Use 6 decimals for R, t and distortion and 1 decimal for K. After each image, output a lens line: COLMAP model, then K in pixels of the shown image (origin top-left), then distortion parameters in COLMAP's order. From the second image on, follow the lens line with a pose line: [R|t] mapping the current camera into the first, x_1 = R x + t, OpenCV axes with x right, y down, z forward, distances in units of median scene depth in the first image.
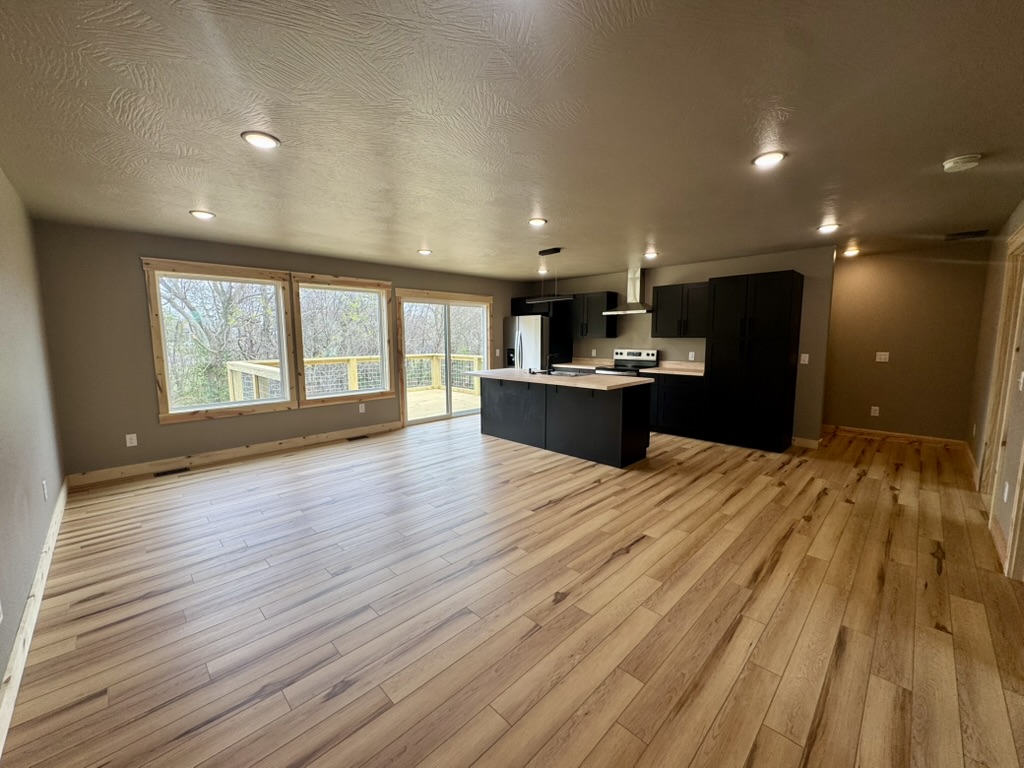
lens RADIAL K [[407.0, 0, 505.5], [0, 407.0, 384.0], [0, 0, 1]] dist [-0.001033, 0.000500]
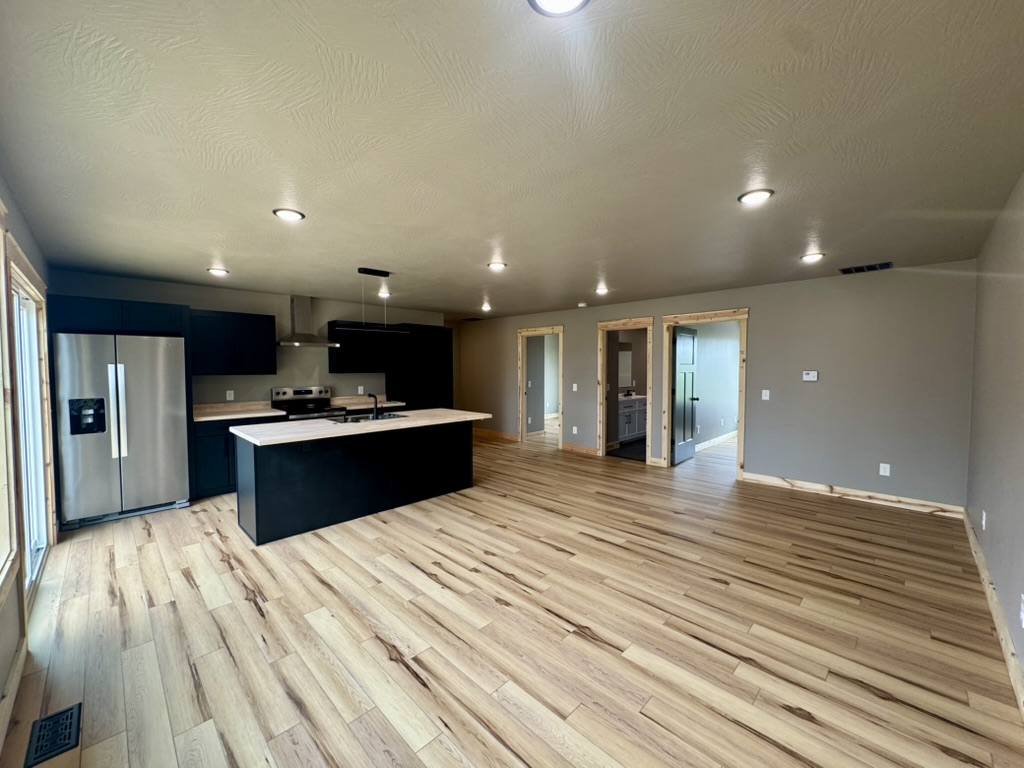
lens RADIAL K [[407.0, 0, 514.9], [0, 407.0, 386.8], [0, 0, 1]] dist [-0.001033, 0.000500]
pose [[-0.026009, -0.043798, 0.998702, -0.902011], [0.117117, 0.992026, 0.046555, -0.117988], [-0.992778, 0.118176, -0.020672, 0.923260]]
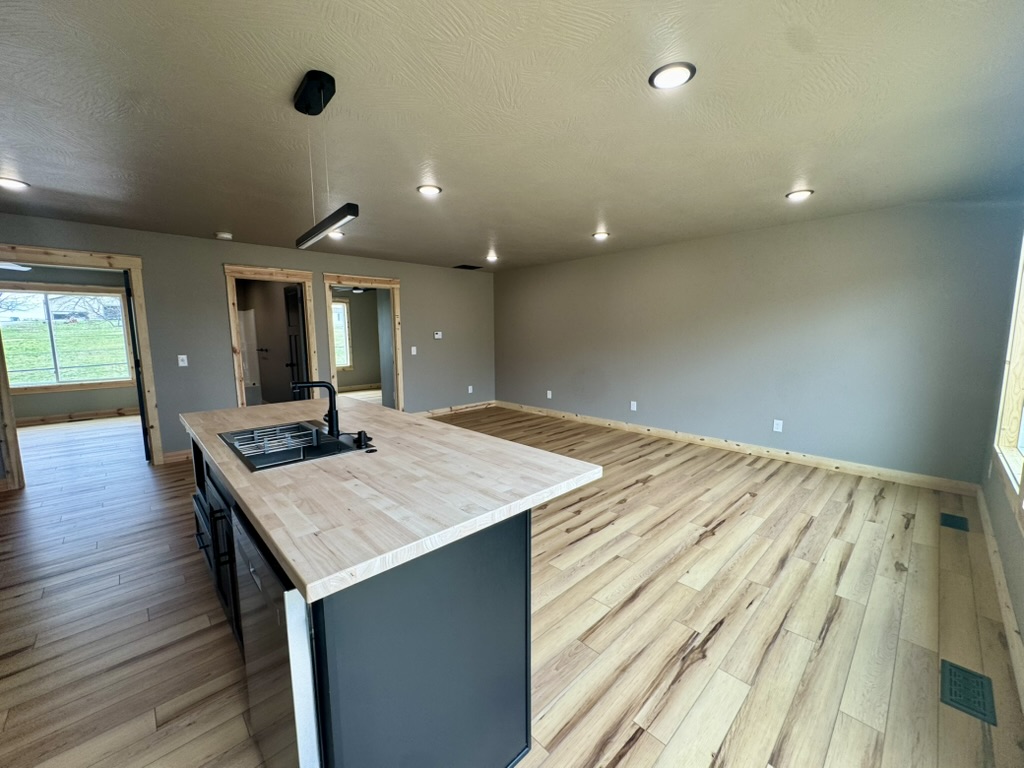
lens RADIAL K [[407.0, 0, 509.5], [0, 407.0, 382.9], [0, 0, 1]] dist [-0.001033, 0.000500]
pose [[-0.999898, 0.010612, 0.009601, -0.076018], [0.012595, 0.971096, 0.238355, -0.198255], [-0.006795, 0.238452, -0.971131, 1.714113]]
